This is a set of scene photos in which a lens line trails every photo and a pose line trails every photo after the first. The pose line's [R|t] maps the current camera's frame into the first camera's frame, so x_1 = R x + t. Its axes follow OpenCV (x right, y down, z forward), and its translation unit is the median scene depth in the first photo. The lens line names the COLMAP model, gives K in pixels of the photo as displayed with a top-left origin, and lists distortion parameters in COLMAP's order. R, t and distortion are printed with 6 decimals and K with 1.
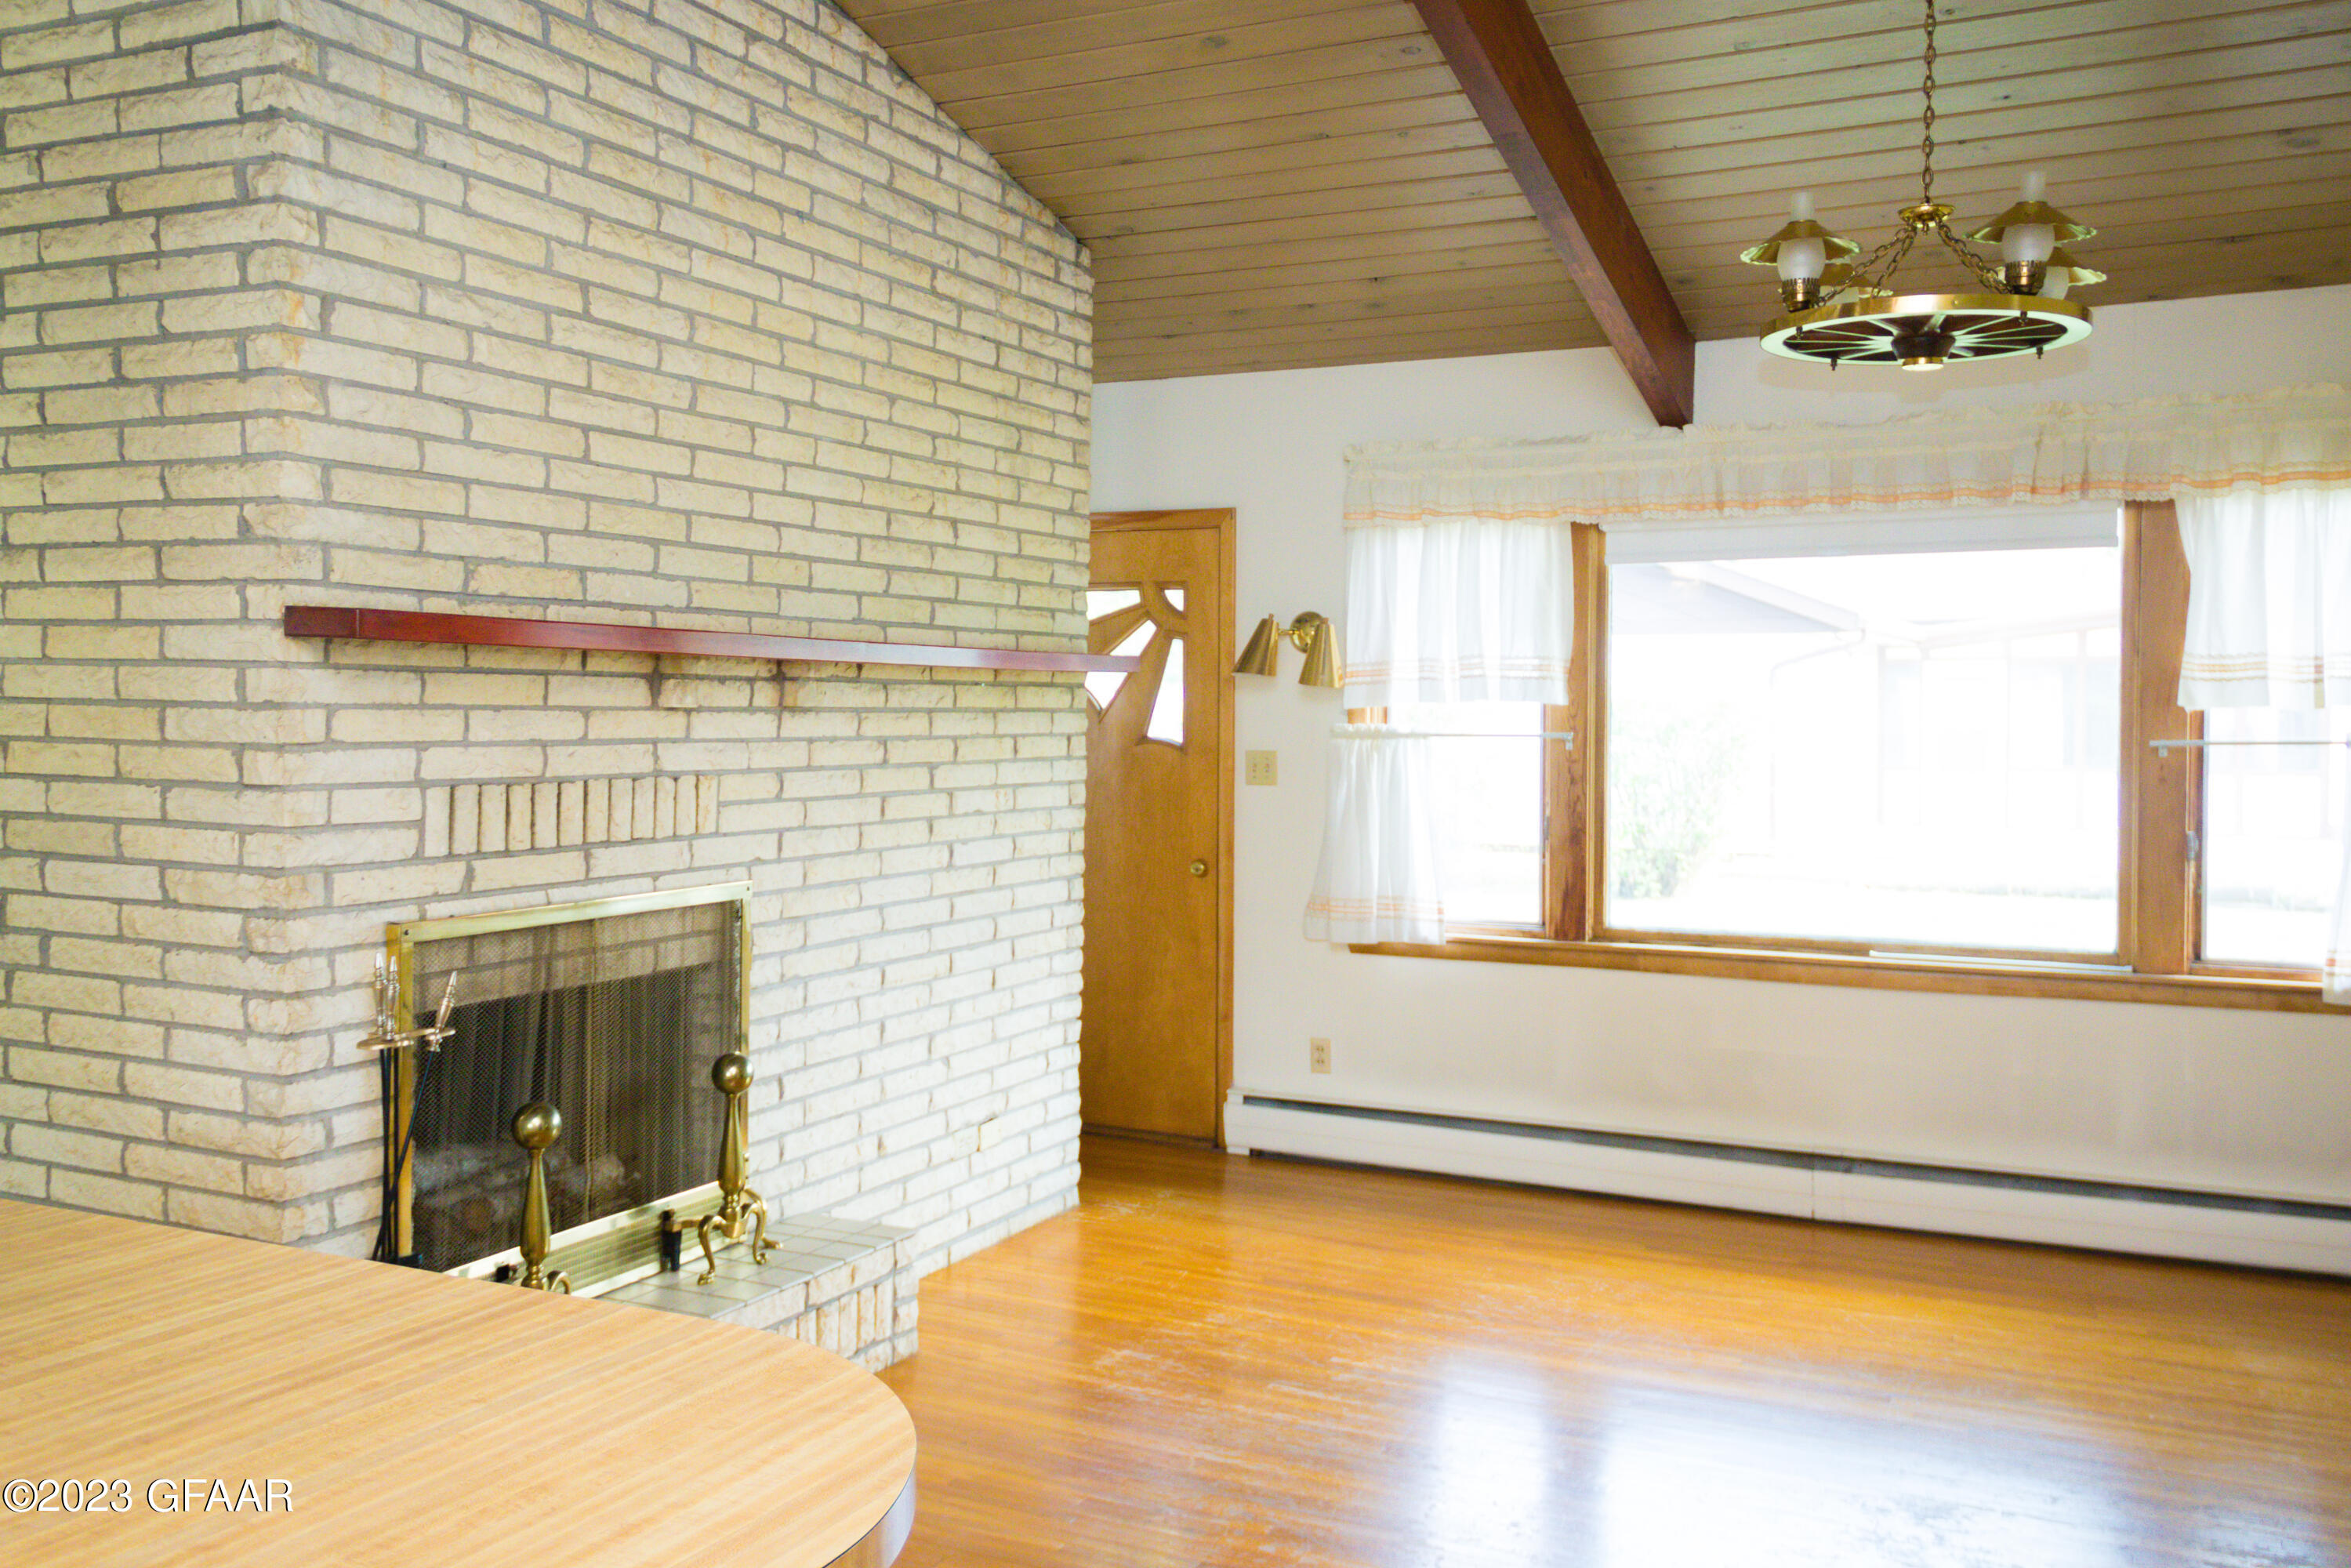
lens RADIAL K [[1964.6, 0, 1166.2], [0, 1964.6, 784.5], [0, 0, 1]] dist [0.047471, -0.057943]
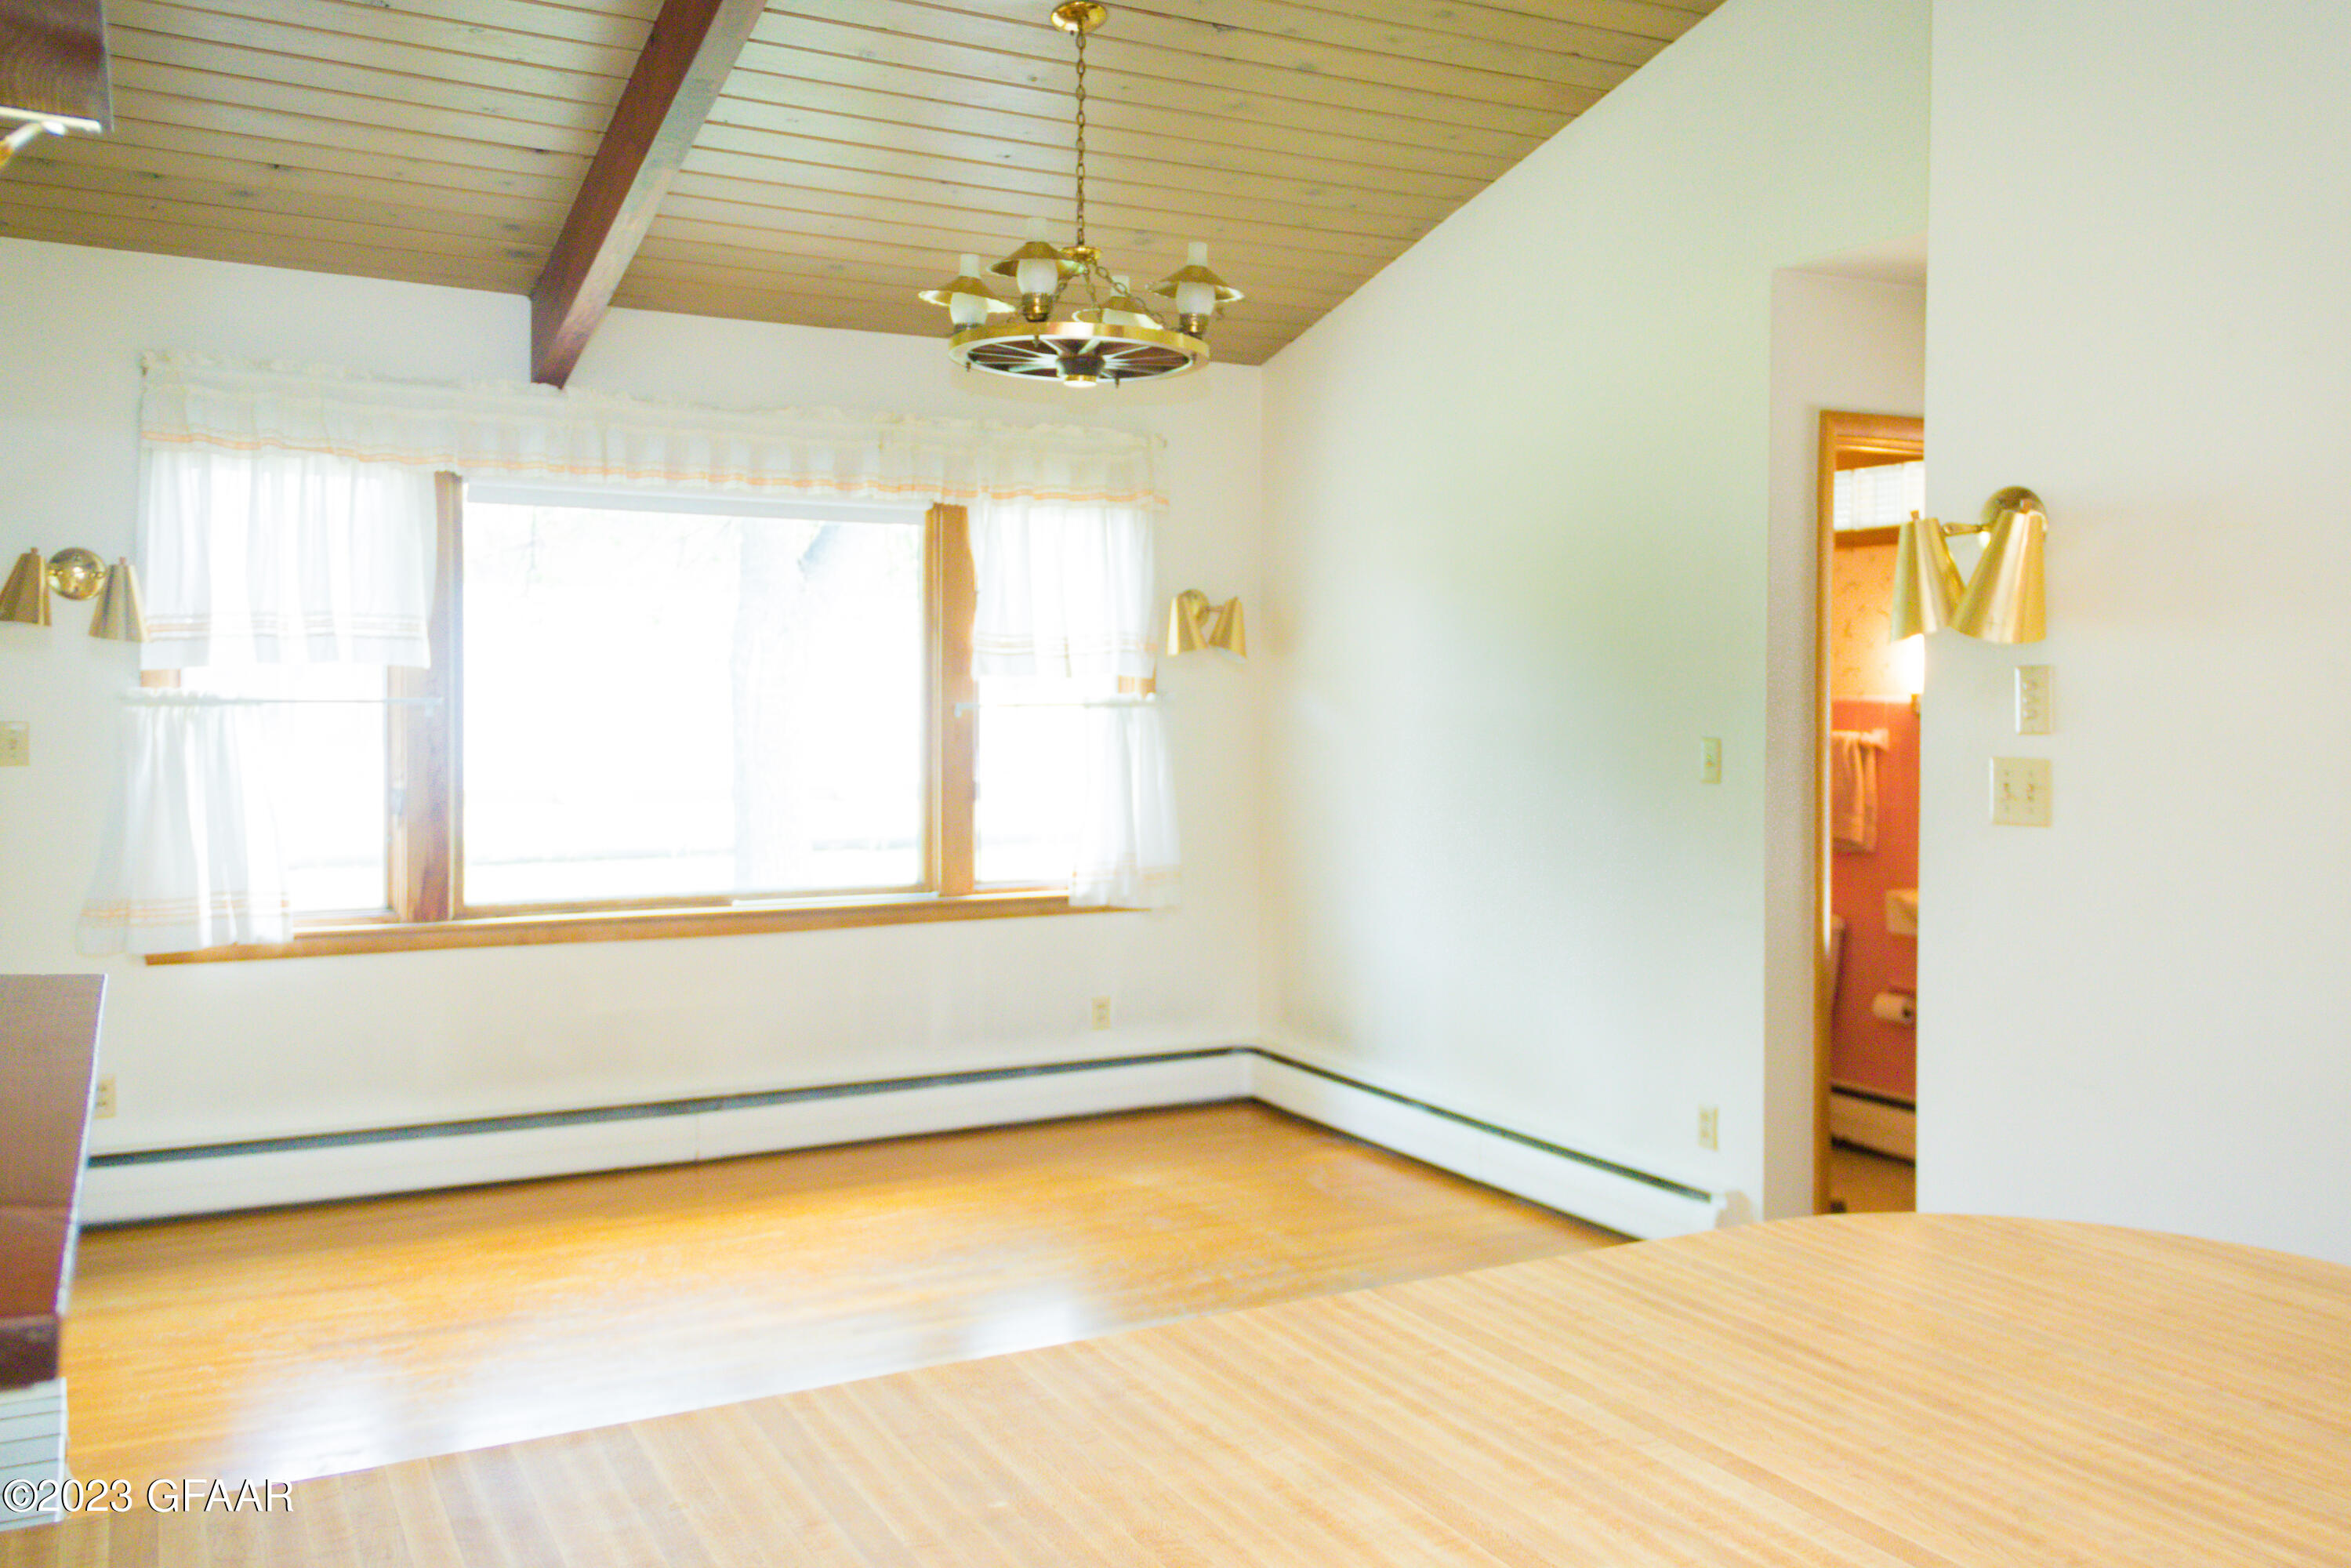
lens RADIAL K [[1964.6, 0, 1166.2], [0, 1964.6, 784.5], [0, 0, 1]] dist [0.047471, -0.057943]
pose [[0.570480, -0.036971, 0.820479, -1.145954], [0.026500, 0.999295, 0.026603, -0.004082], [-0.820884, 0.006566, 0.571057, 0.578028]]
